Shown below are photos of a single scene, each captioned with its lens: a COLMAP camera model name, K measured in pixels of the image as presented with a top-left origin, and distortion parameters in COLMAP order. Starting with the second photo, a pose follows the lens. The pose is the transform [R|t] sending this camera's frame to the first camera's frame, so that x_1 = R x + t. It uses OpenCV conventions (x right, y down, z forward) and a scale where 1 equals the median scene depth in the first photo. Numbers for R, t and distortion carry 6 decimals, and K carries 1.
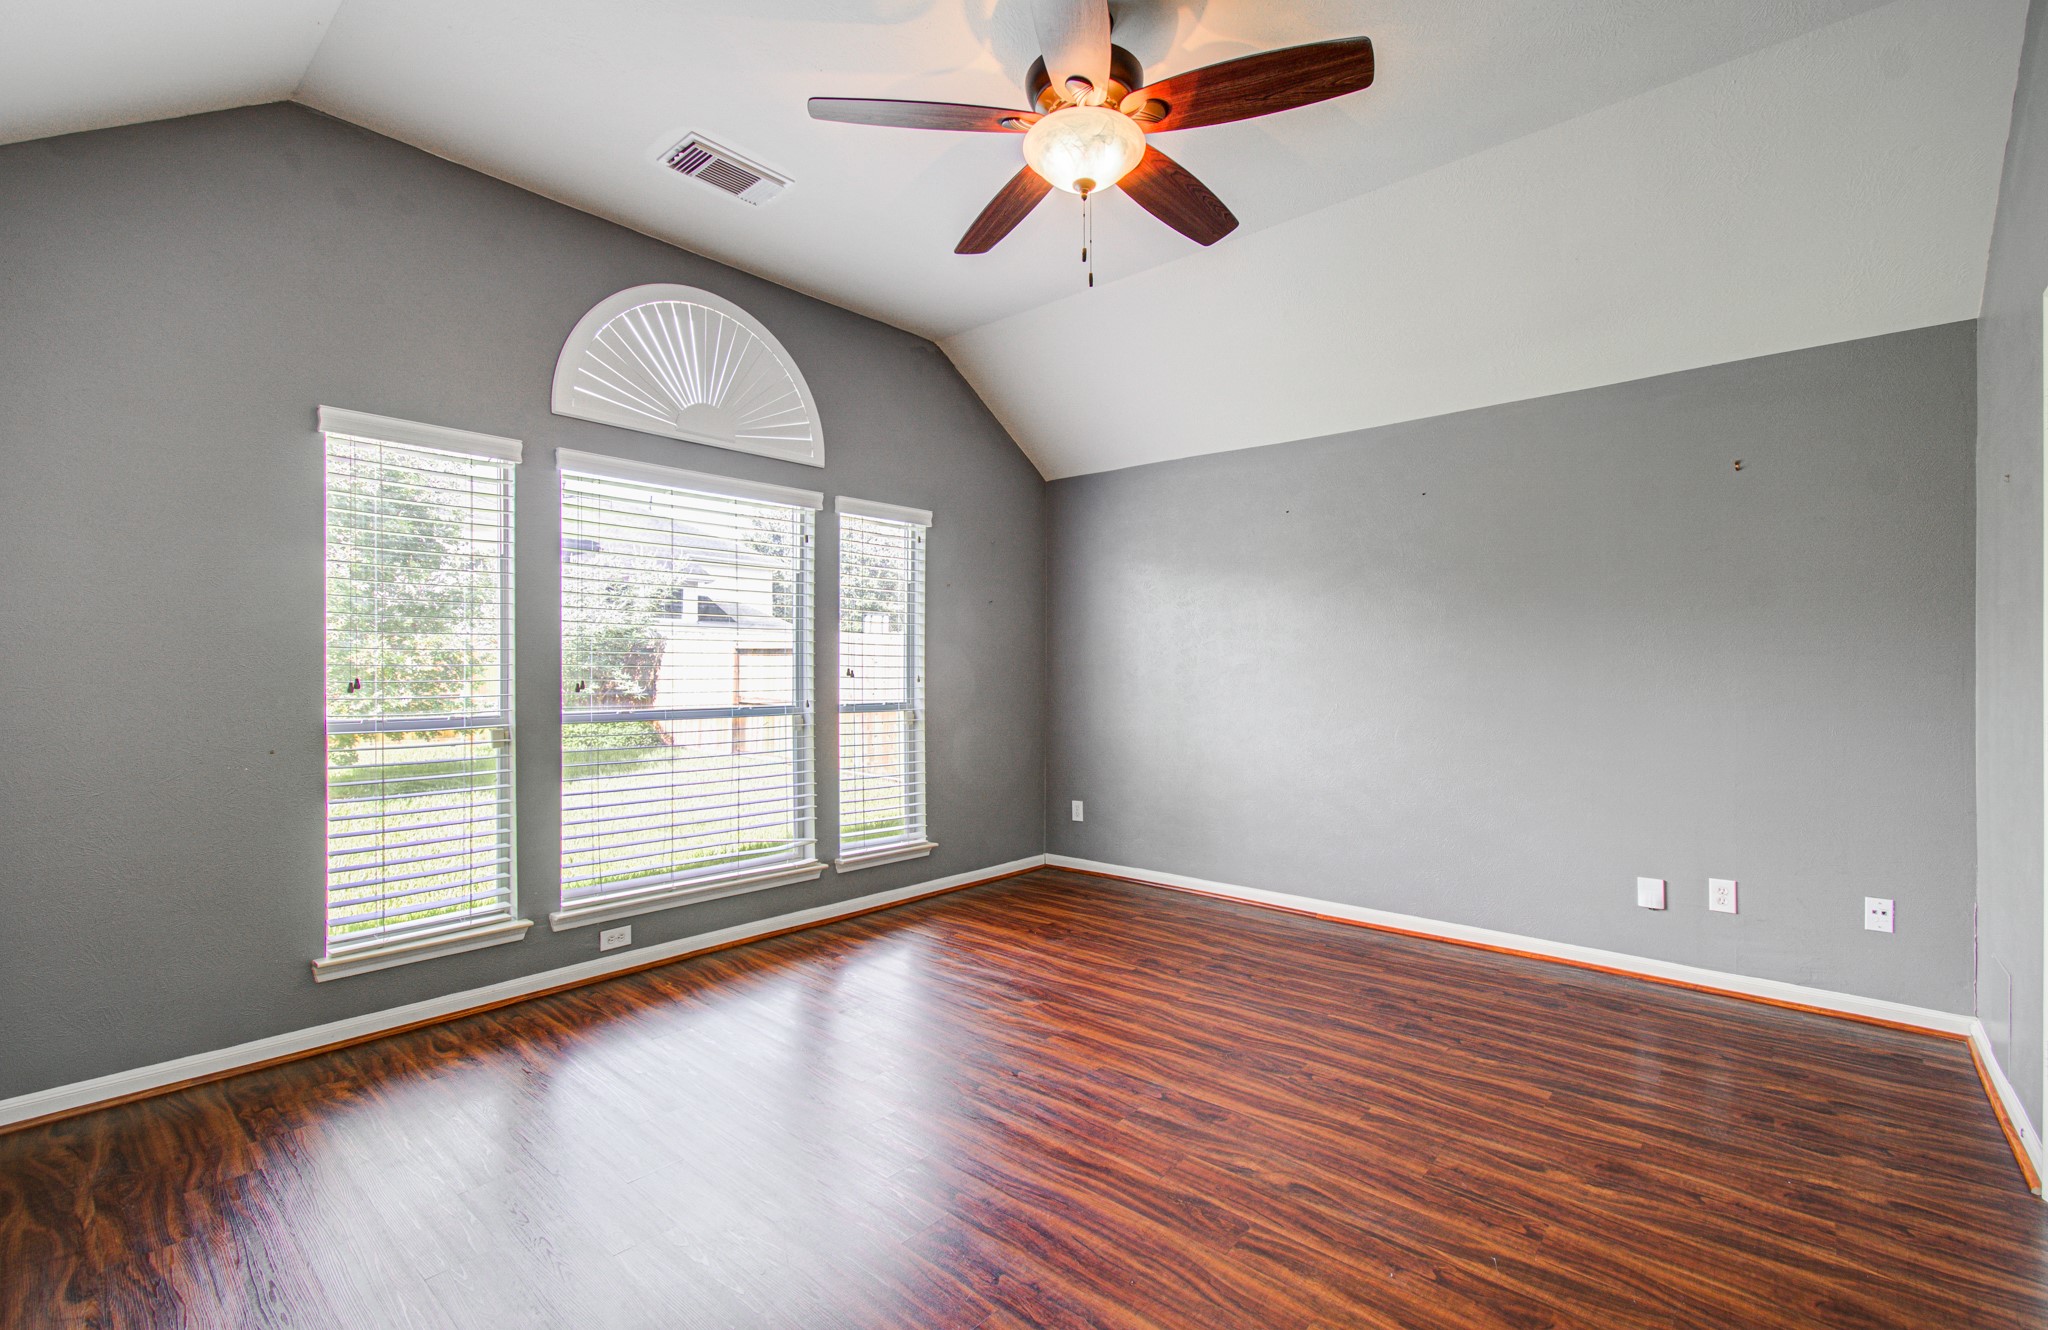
lens RADIAL K [[901.2, 0, 990.0], [0, 901.2, 660.9], [0, 0, 1]] dist [-0.014021, 0.005023]
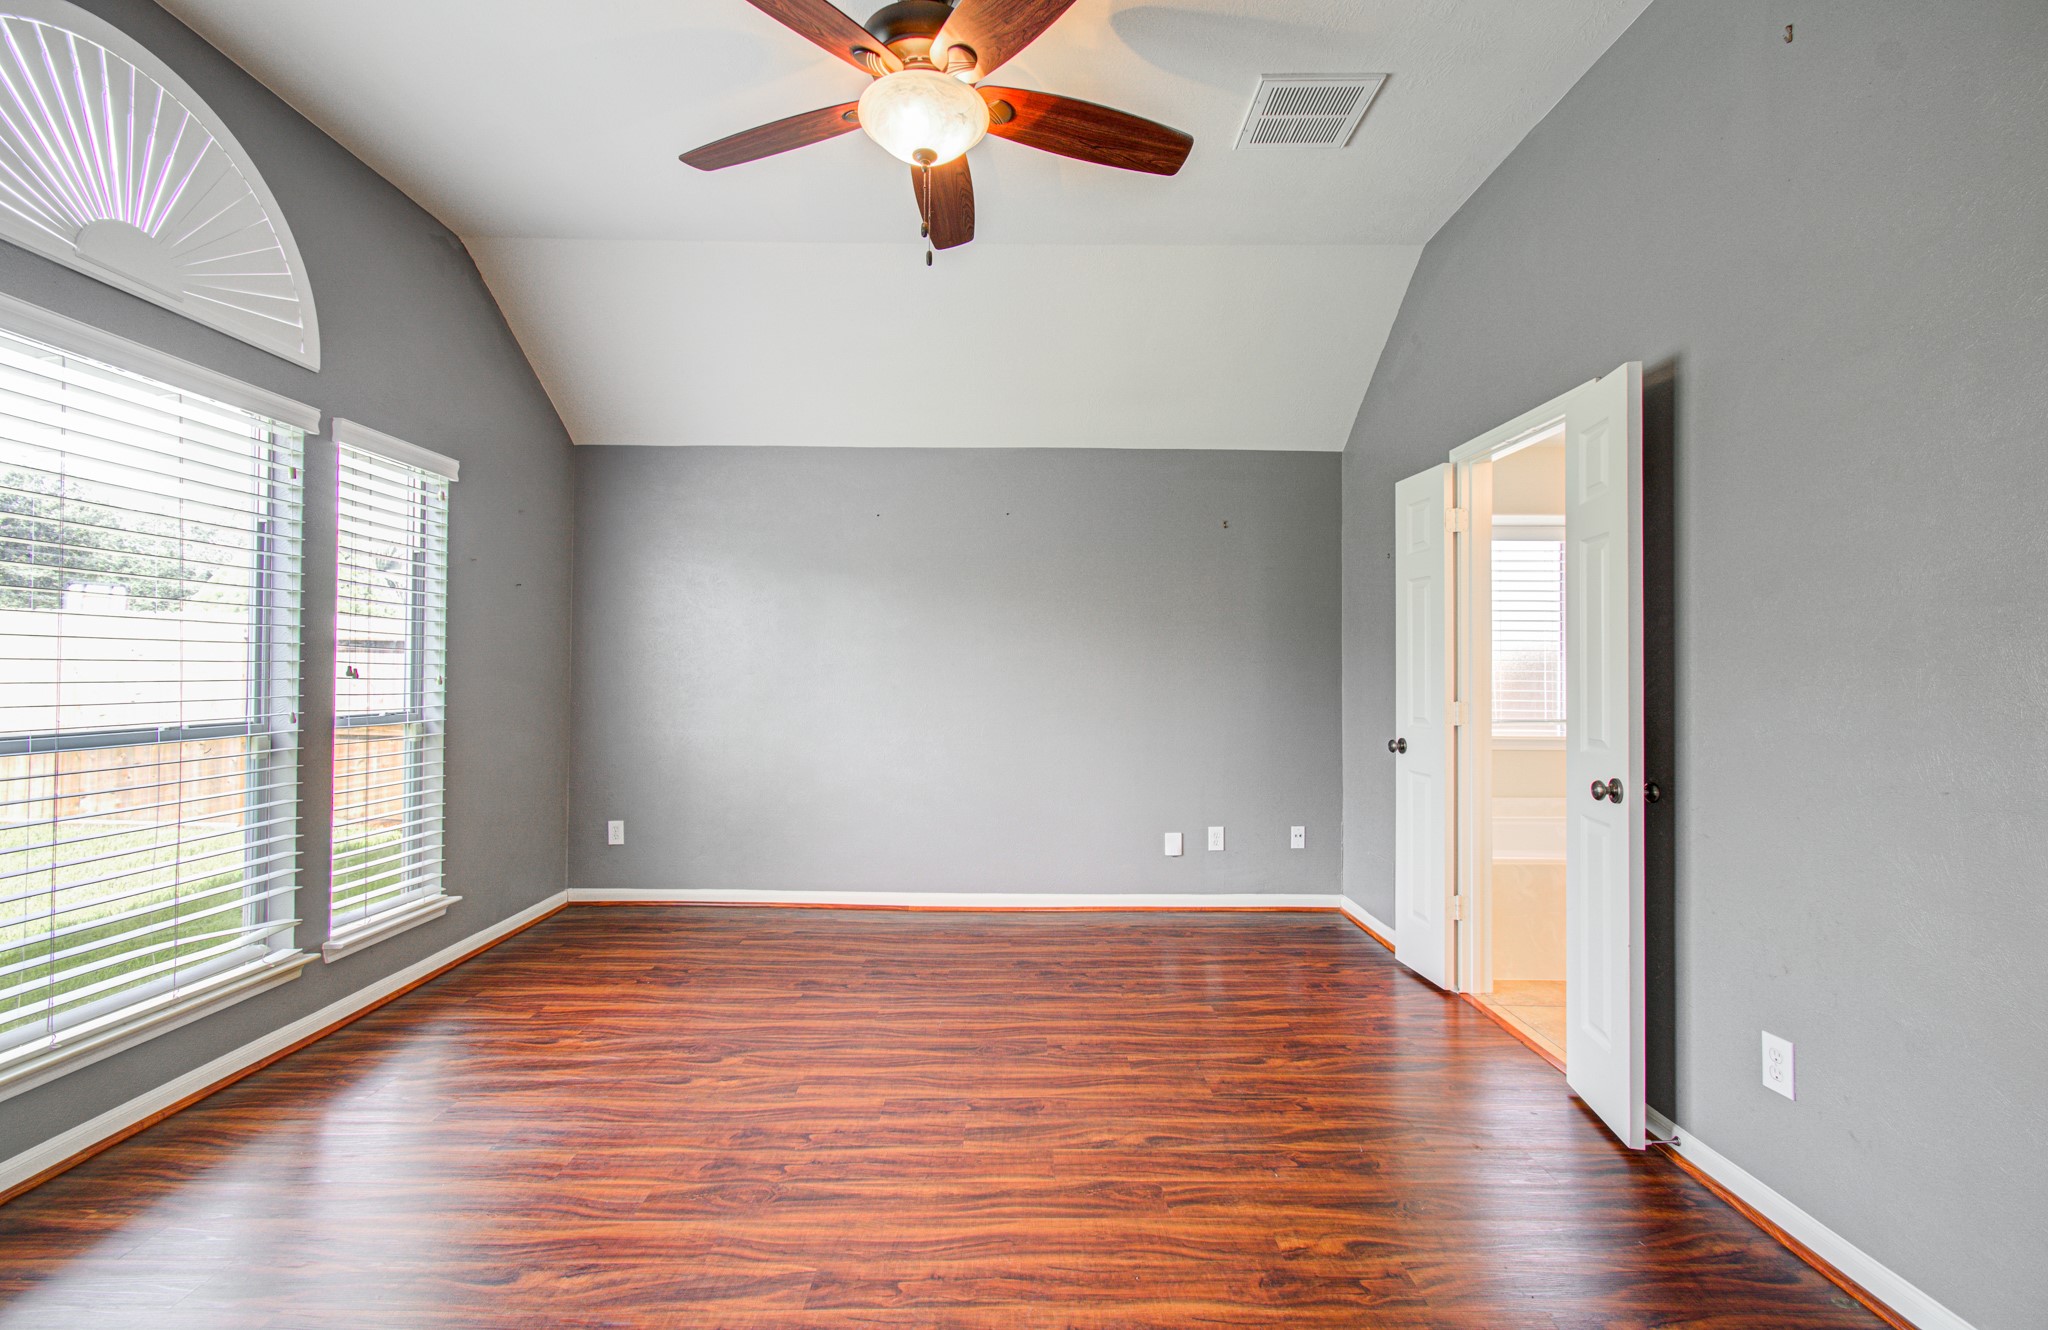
lens RADIAL K [[901.2, 0, 1027.9], [0, 901.2, 661.2], [0, 0, 1]] dist [-0.014021, 0.005023]
pose [[0.729569, 0.012584, 0.683791, -0.263624], [-0.016048, 0.999870, -0.001278, -0.003595], [-0.683719, -0.010041, 0.729677, 0.141483]]
